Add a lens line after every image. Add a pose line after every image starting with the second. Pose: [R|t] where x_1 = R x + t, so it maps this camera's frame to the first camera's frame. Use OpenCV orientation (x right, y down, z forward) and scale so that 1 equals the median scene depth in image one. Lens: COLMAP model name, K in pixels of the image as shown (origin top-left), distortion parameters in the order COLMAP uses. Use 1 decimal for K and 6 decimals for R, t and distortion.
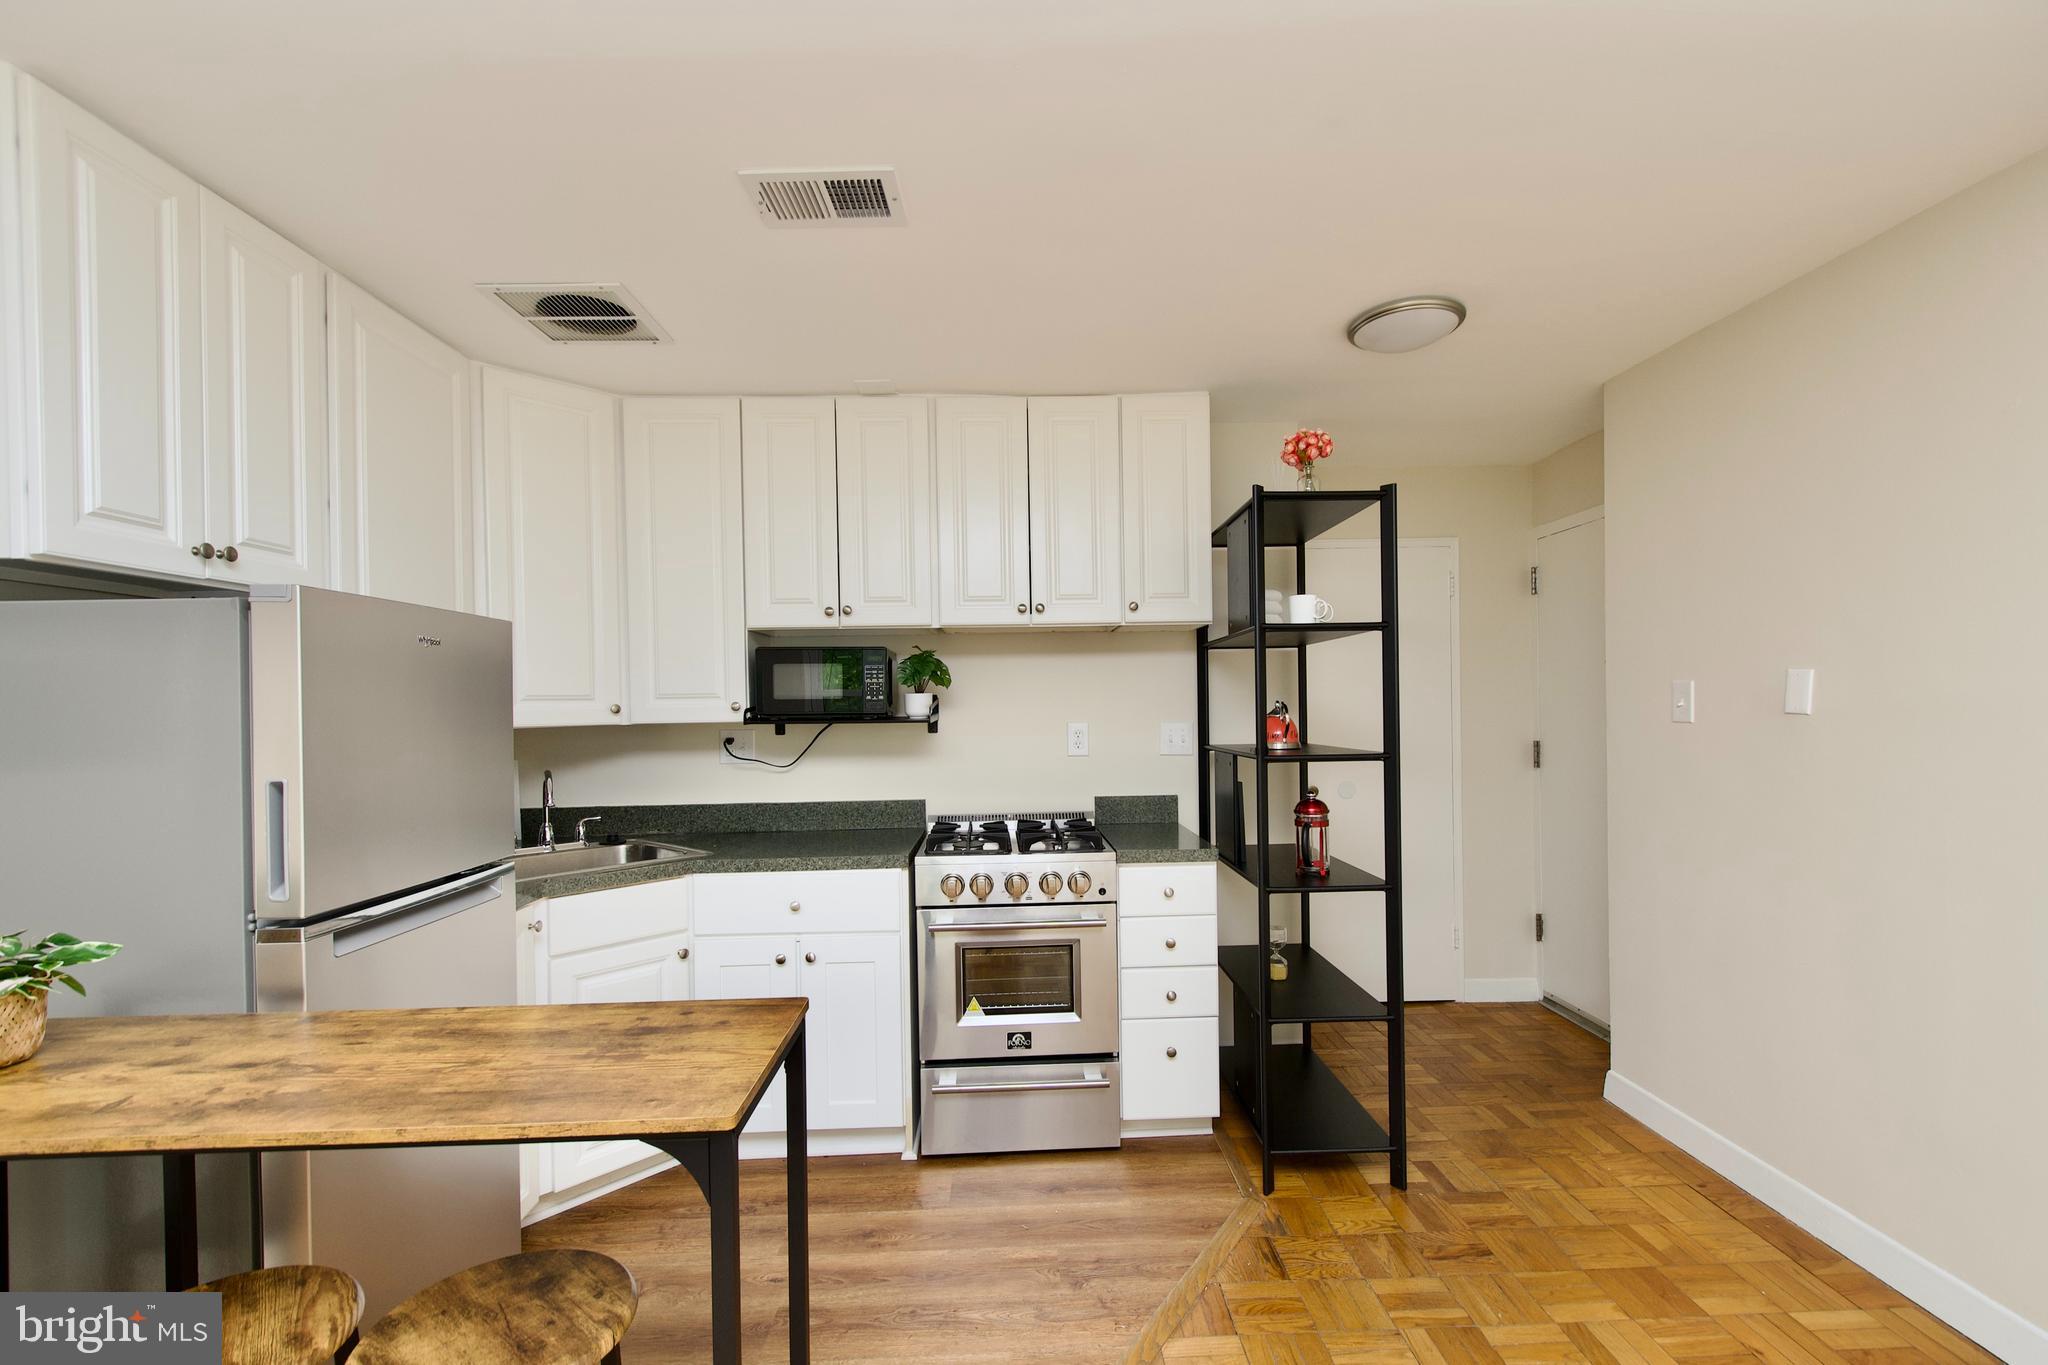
lens RADIAL K [[901.0, 0, 1049.2], [0, 901.0, 713.9], [0, 0, 1]] dist [0.005967, -0.002997]
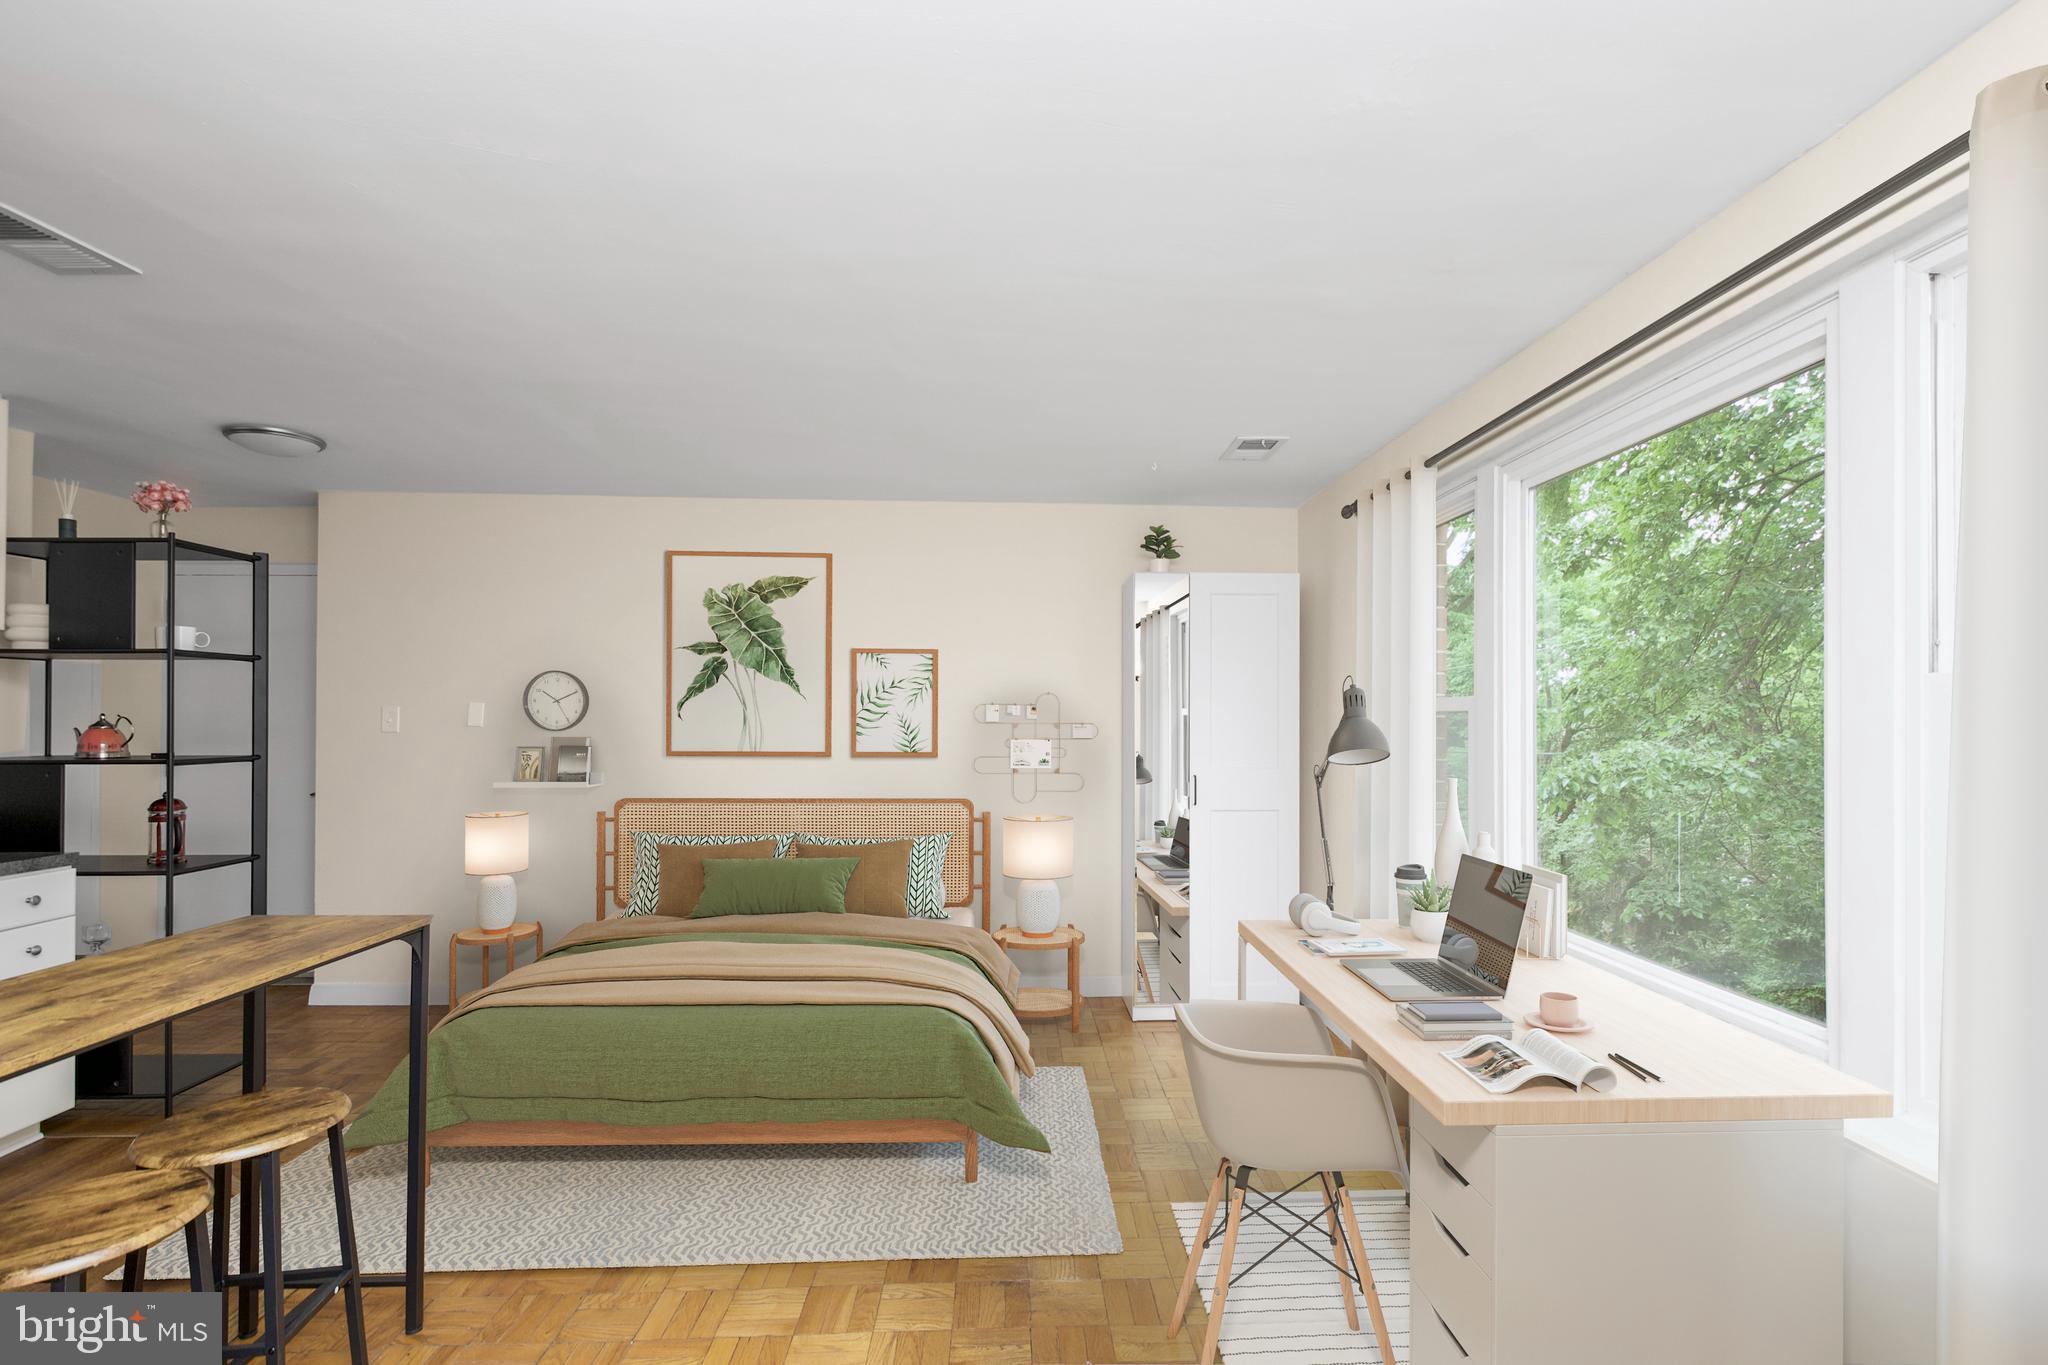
lens RADIAL K [[901.0, 0, 1042.1], [0, 901.0, 704.5], [0, 0, 1]] dist [0.005967, -0.002997]
pose [[-0.003832, 0.030118, 0.999539, -0.884251], [0.007235, 0.999521, -0.030089, 0.015972], [-0.999966, 0.007117, -0.004048, -0.134007]]
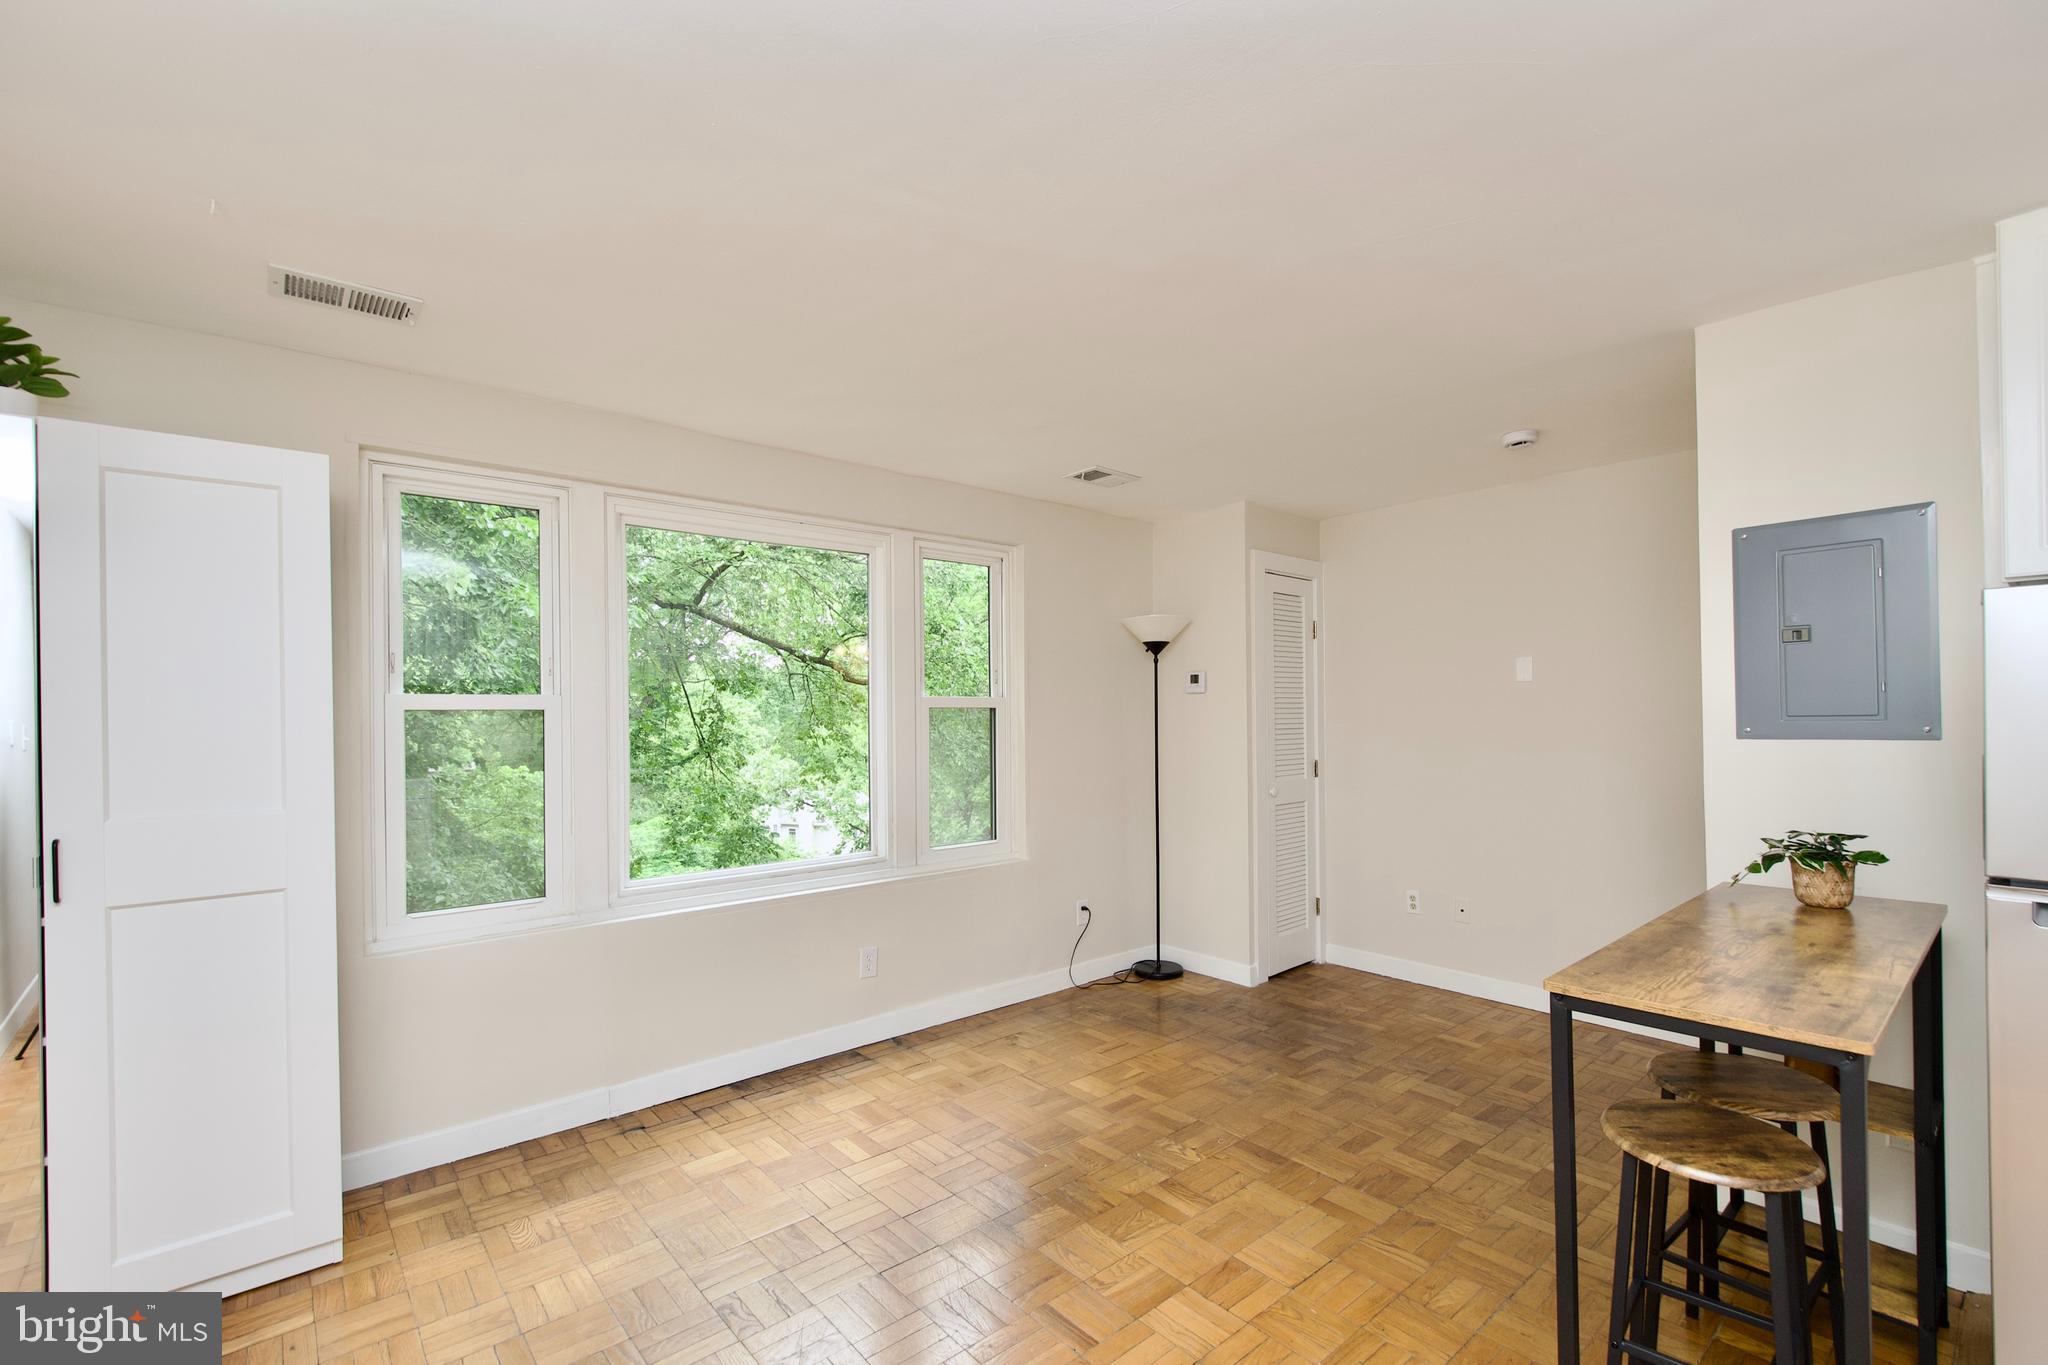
lens RADIAL K [[901.0, 0, 1044.4], [0, 901.0, 706.0], [0, 0, 1]] dist [0.005967, -0.002997]
pose [[-0.778483, 0.020206, -0.627340, 0.445599], [0.016791, 0.999794, 0.011367, -0.013603], [0.627441, -0.001685, -0.778662, 0.605852]]
